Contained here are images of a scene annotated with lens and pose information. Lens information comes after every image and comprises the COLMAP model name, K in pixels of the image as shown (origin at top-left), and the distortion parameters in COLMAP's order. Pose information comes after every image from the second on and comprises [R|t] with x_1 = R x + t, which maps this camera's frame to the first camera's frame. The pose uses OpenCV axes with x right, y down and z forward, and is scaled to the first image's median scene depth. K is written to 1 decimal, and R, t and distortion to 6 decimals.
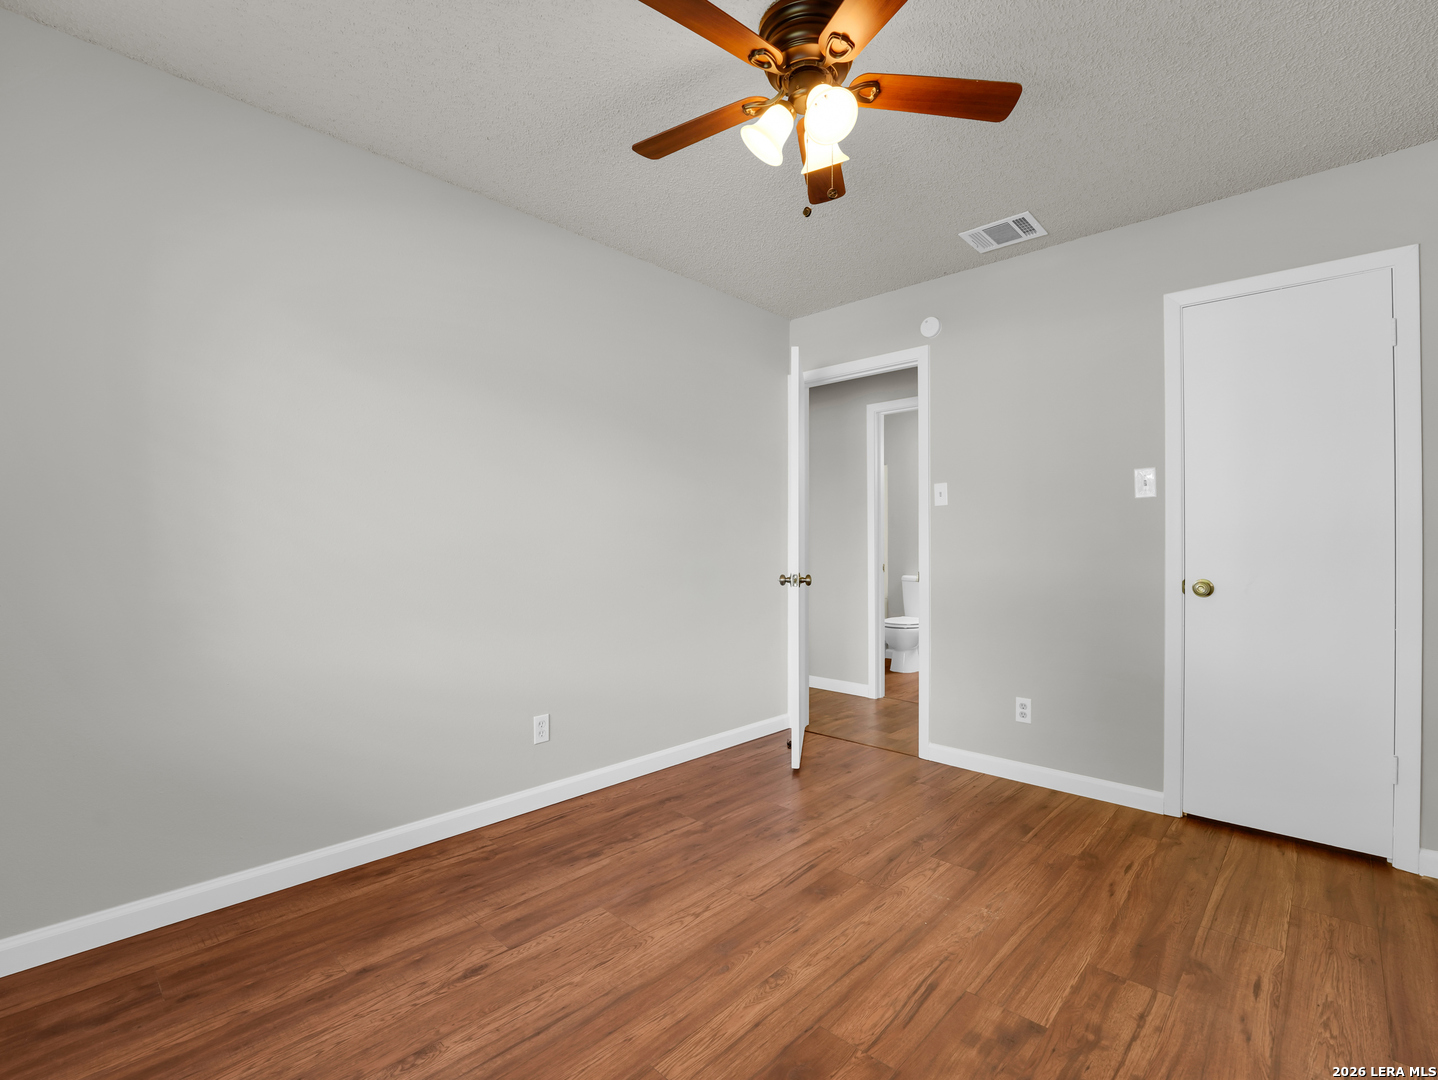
lens RADIAL K [[669.8, 0, 717.7], [0, 669.8, 538.1], [0, 0, 1]] dist [-0.004080, 0.000505]
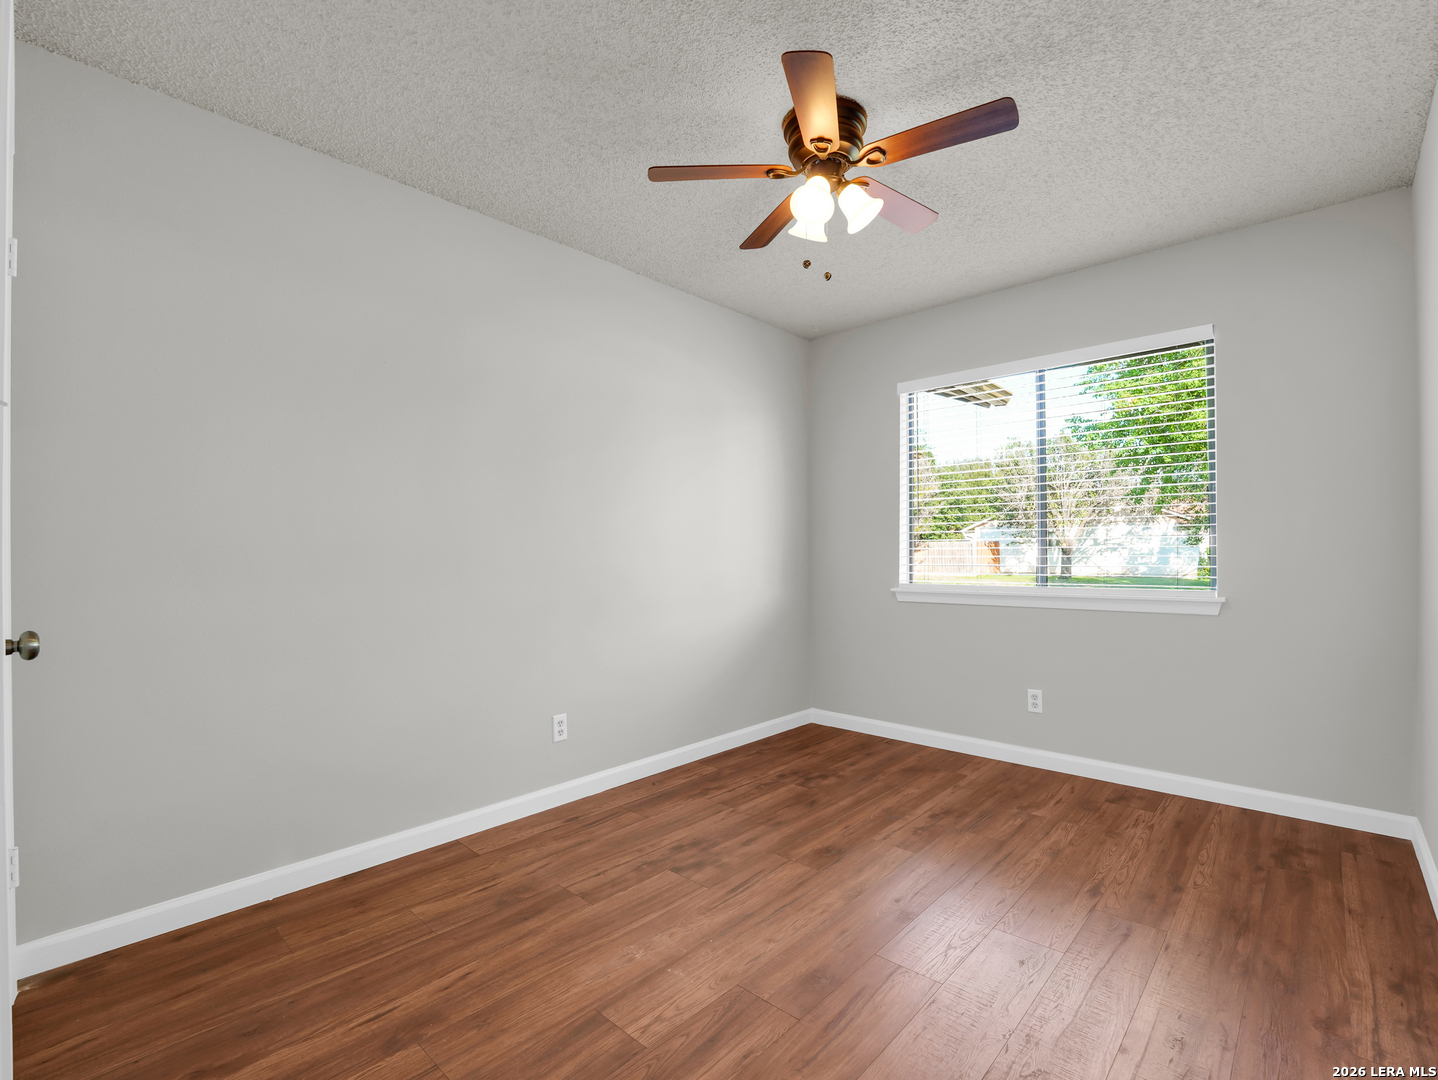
lens RADIAL K [[669.8, 0, 718.9], [0, 669.8, 544.4], [0, 0, 1]] dist [-0.004080, 0.000505]
pose [[-0.999875, -0.002411, -0.015630, 0.339260], [-0.002117, 0.999822, -0.018749, 0.020096], [0.015673, -0.018714, -0.999702, 2.125032]]
